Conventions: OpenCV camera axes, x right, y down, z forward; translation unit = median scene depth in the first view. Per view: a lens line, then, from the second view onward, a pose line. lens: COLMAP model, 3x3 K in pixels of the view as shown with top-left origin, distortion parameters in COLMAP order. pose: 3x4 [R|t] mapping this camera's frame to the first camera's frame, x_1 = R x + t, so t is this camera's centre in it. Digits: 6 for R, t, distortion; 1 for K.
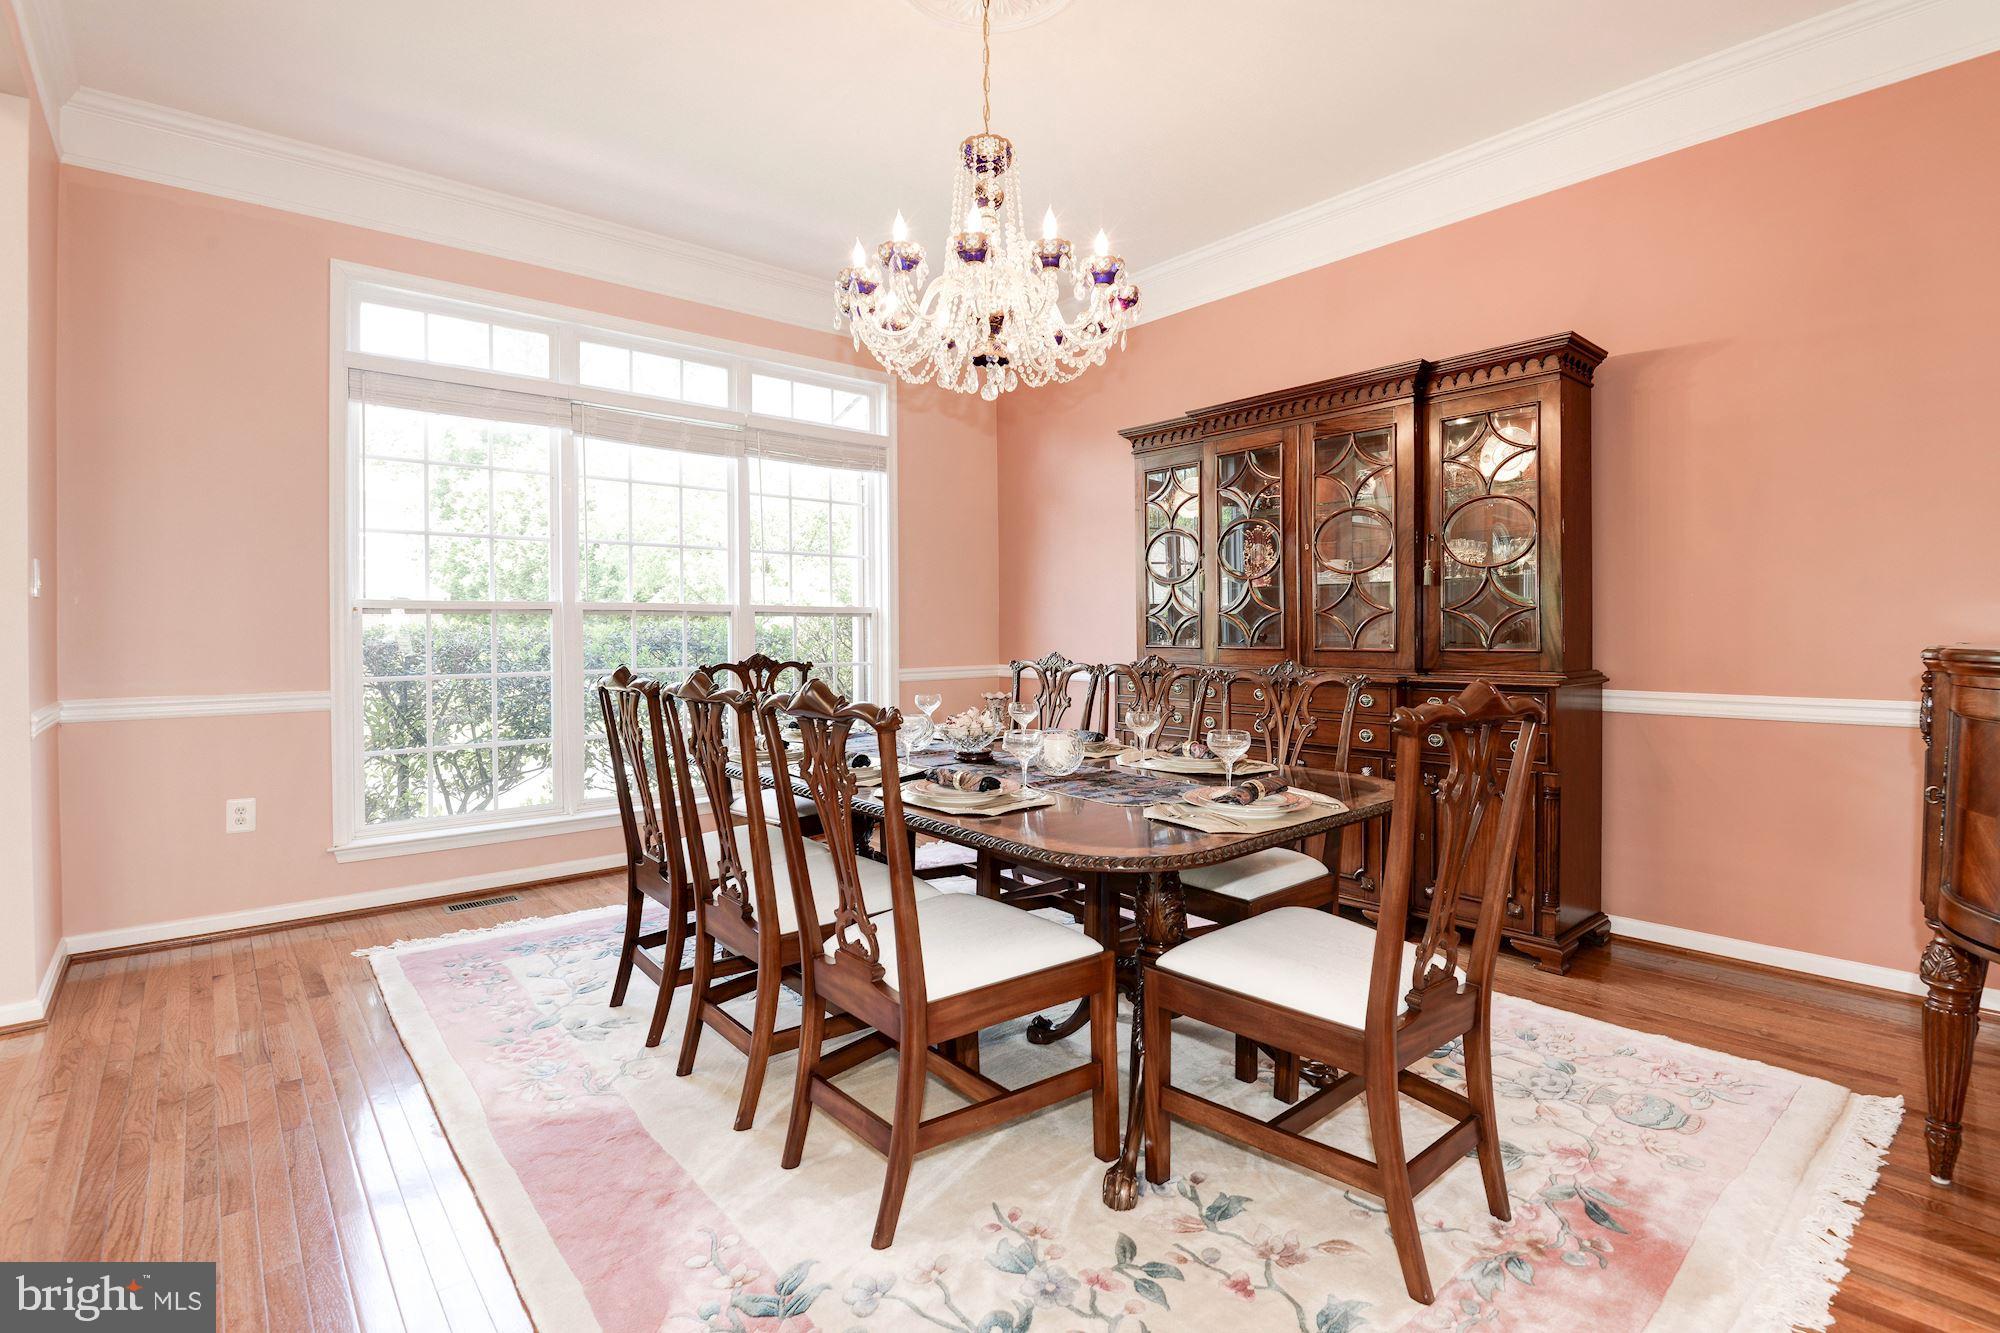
lens RADIAL K [[934.4, 0, 1007.3], [0, 934.4, 648.1], [0, 0, 1]] dist [-0.001267, -0.016406]
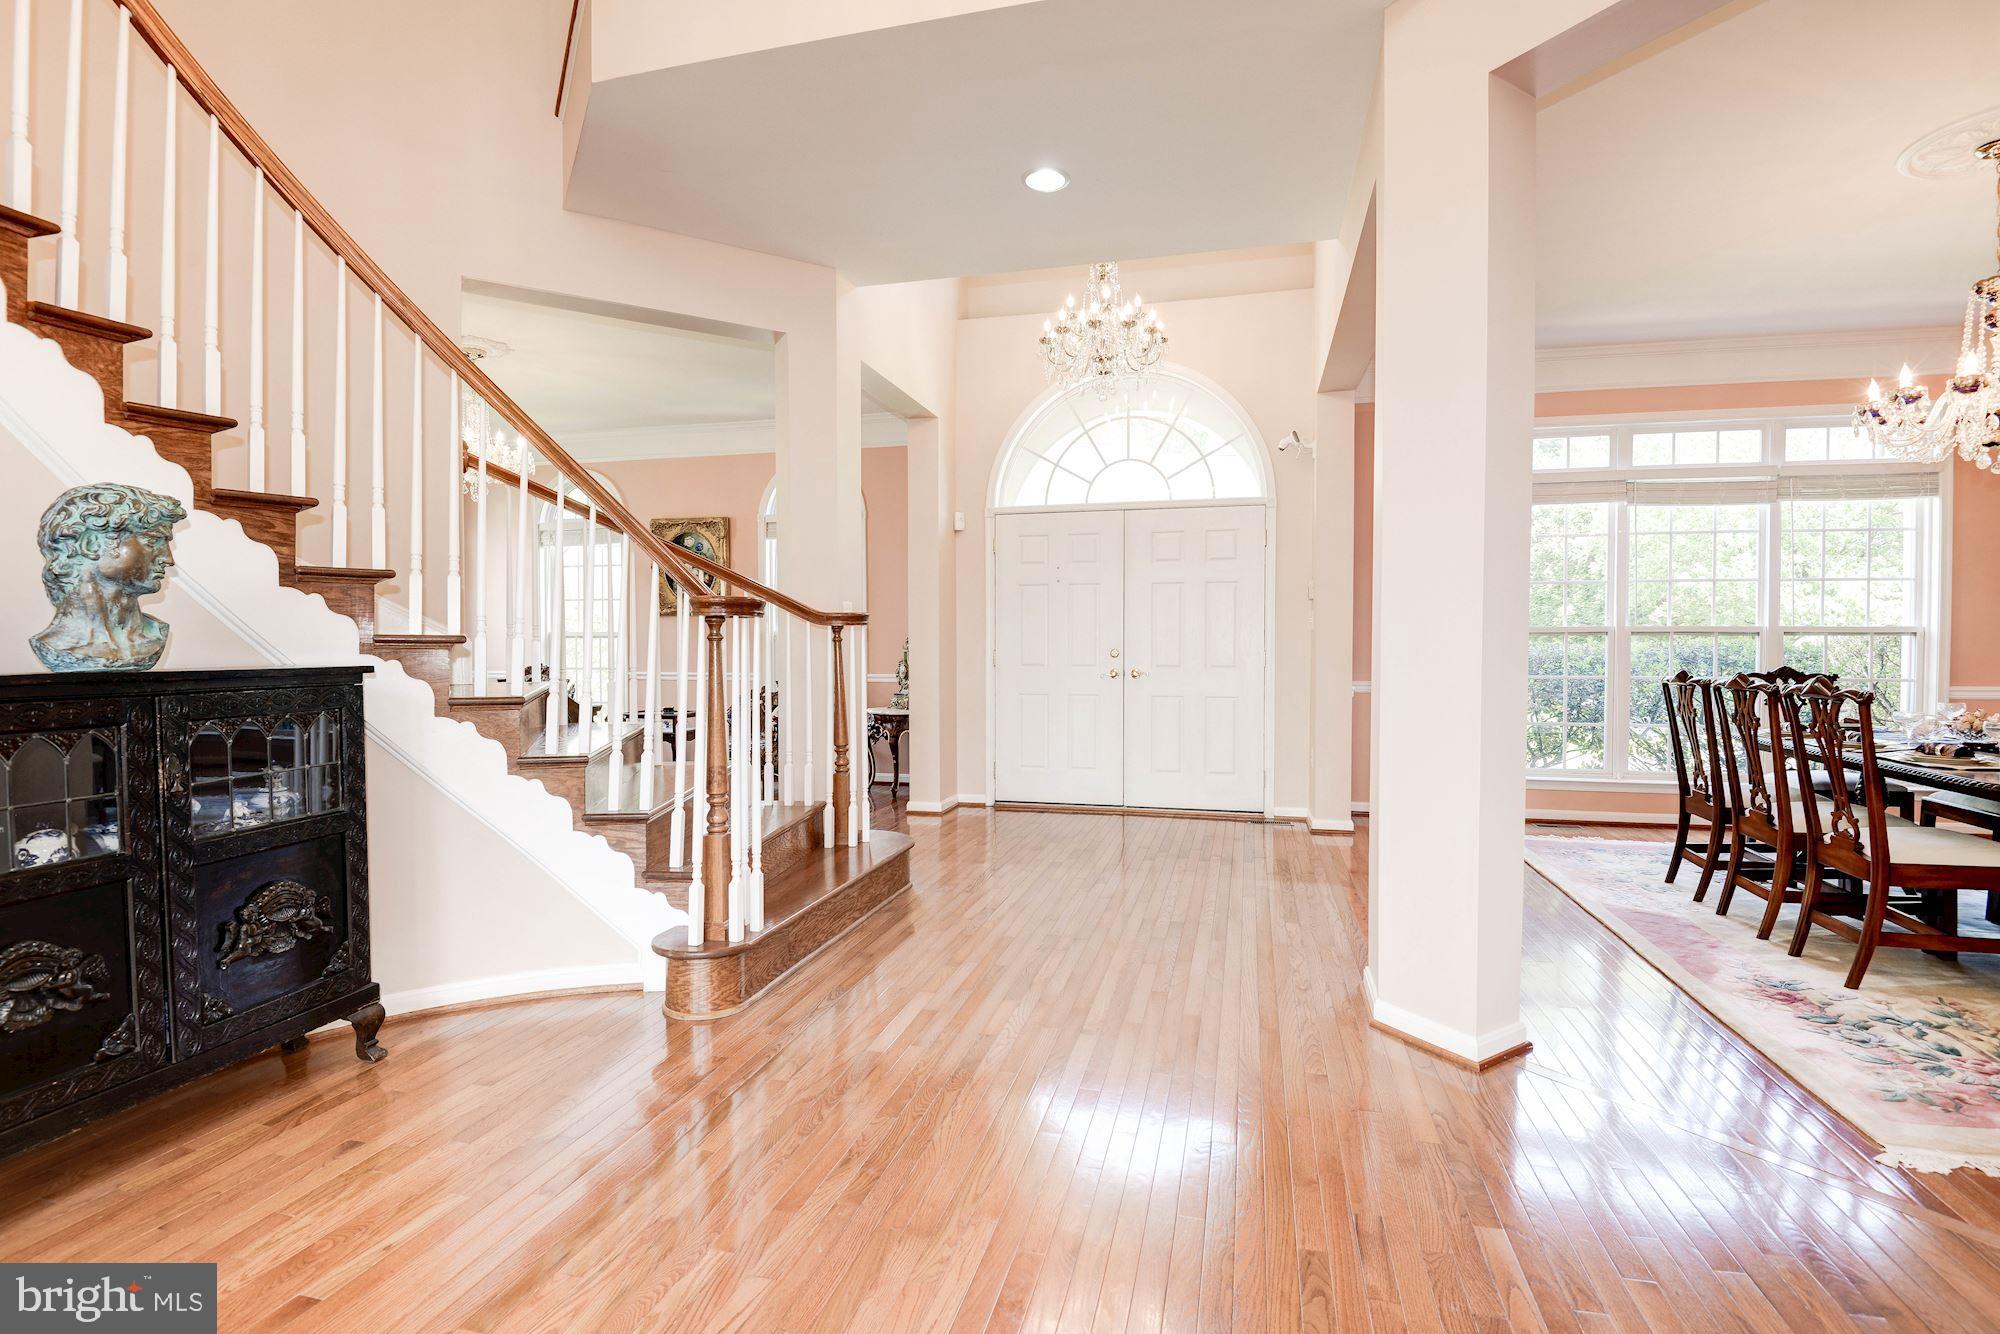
lens RADIAL K [[934.4, 0, 1031.3], [0, 934.4, 663.6], [0, 0, 1]] dist [-0.001267, -0.016406]
pose [[0.582760, 0.020787, -0.812378, 0.177597], [-0.019899, 0.999738, 0.011307, 0.009163], [0.812400, 0.009576, 0.583021, -0.633666]]
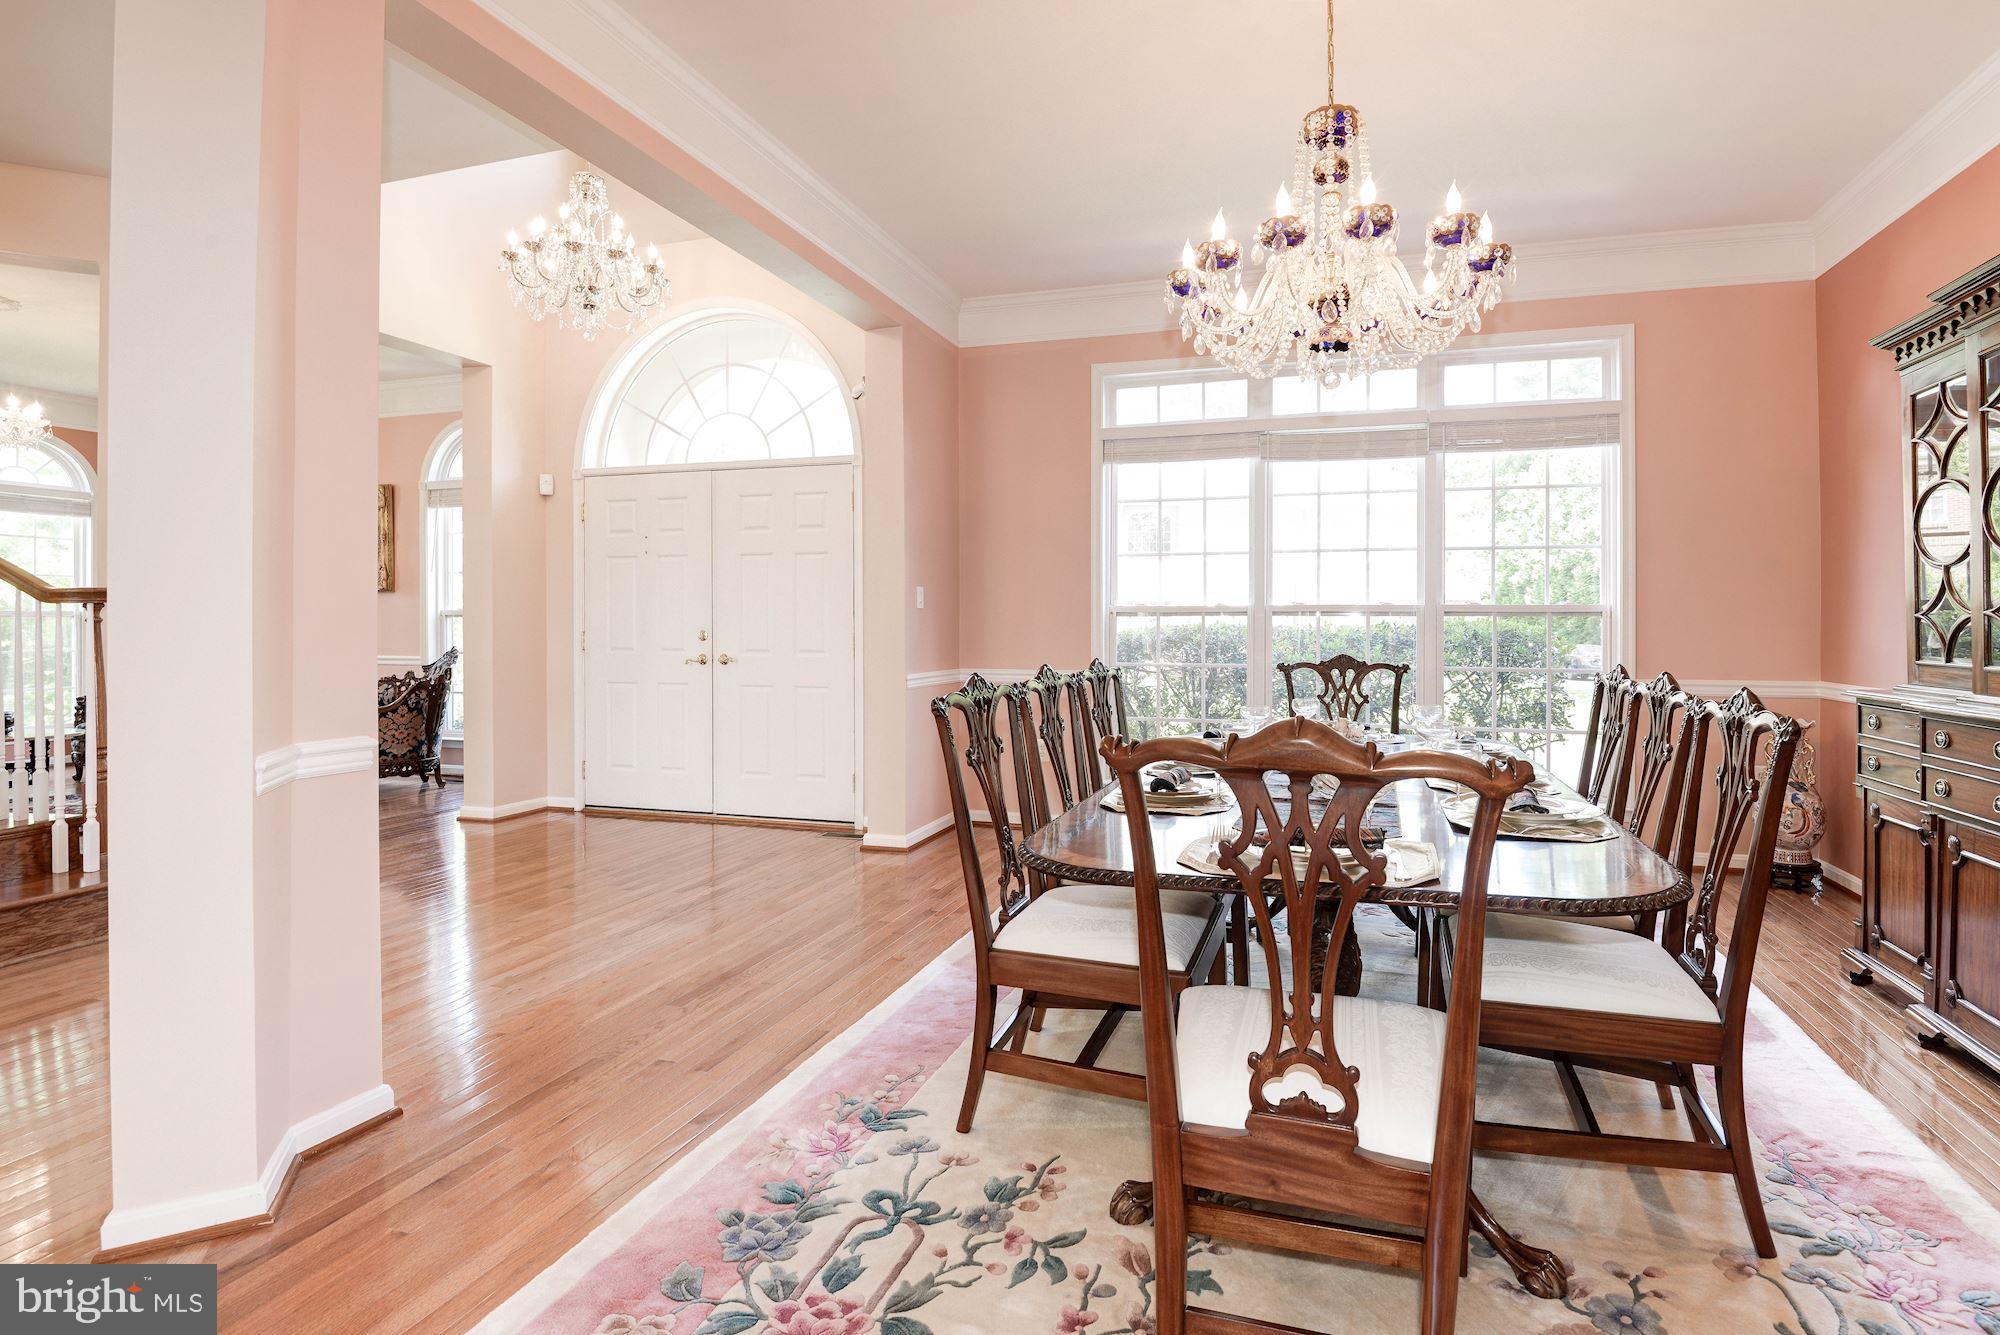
lens RADIAL K [[934.4, 0, 1079.1], [0, 934.4, 636.7], [0, 0, 1]] dist [-0.001267, -0.016406]
pose [[0.563656, 0.012429, -0.825916, 0.450868], [-0.022802, 0.999740, -0.000517, -0.006076], [0.825695, 0.019123, 0.563793, 0.198177]]
